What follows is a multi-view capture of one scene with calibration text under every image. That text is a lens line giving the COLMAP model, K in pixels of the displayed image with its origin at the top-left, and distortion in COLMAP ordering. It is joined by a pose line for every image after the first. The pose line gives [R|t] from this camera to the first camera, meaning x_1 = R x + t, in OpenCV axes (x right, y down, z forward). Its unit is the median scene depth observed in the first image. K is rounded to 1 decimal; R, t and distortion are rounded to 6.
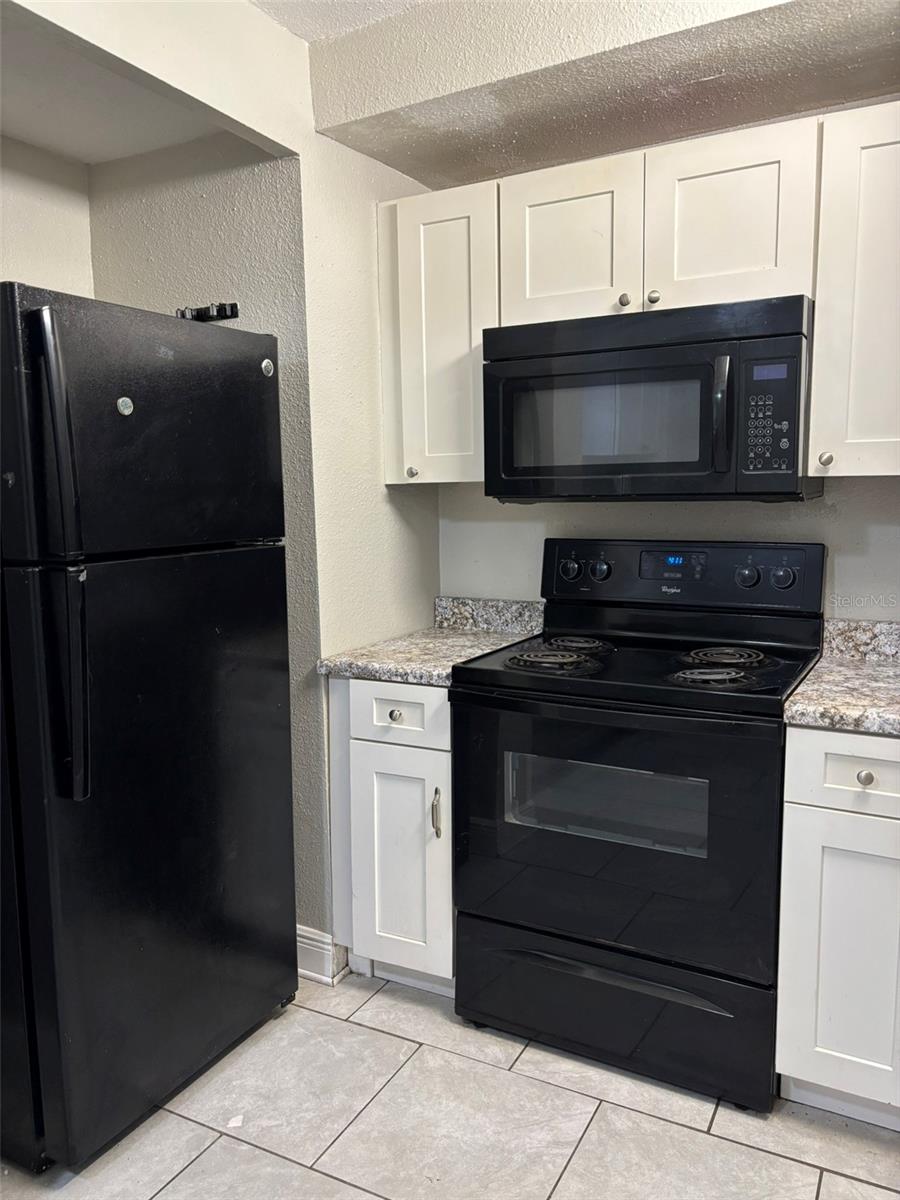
lens RADIAL K [[904.1, 0, 457.3], [0, 904.1, 607.6], [0, 0, 1]] dist [0.031282, -0.016207]
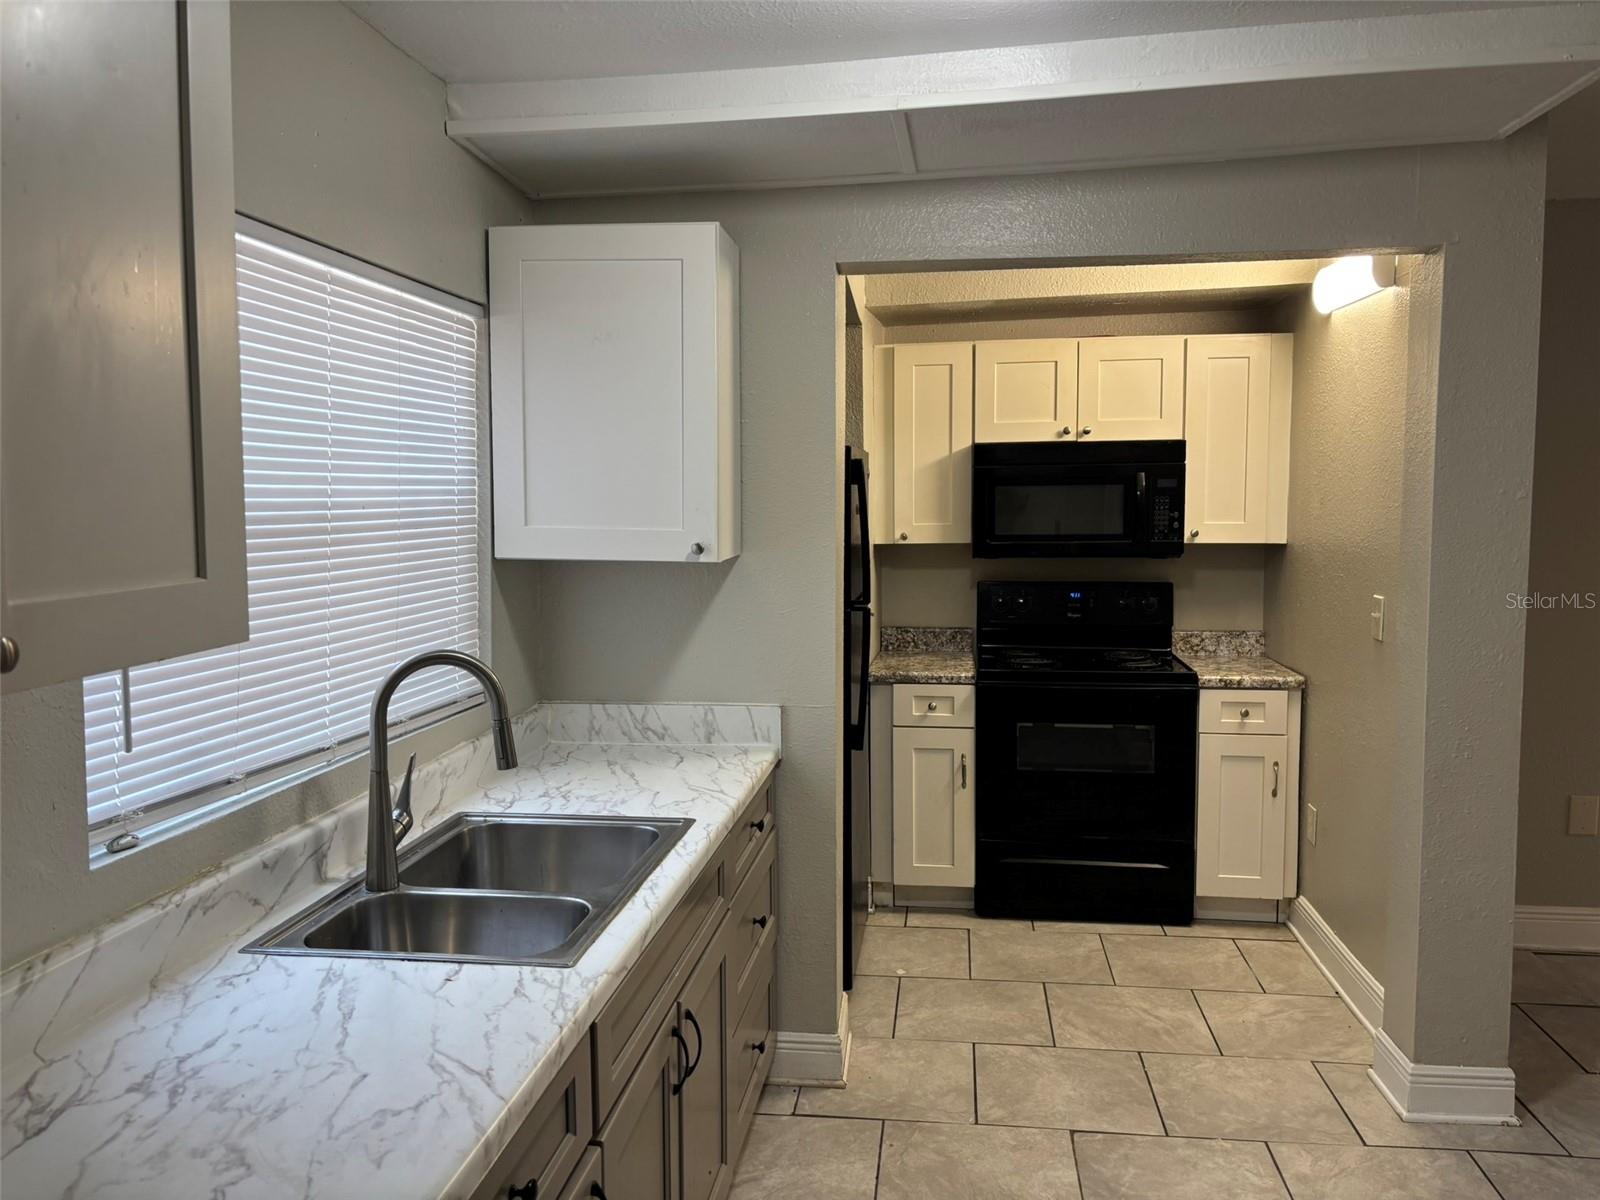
lens RADIAL K [[1205.5, 0, 787.7], [0, 1205.5, 593.1], [0, 0, 1]] dist [0.031282, -0.016207]
pose [[0.941406, -0.024477, 0.336385, -0.952257], [0.041859, 0.998131, -0.044519, 0.014219], [-0.334667, 0.055991, 0.940672, -0.765352]]
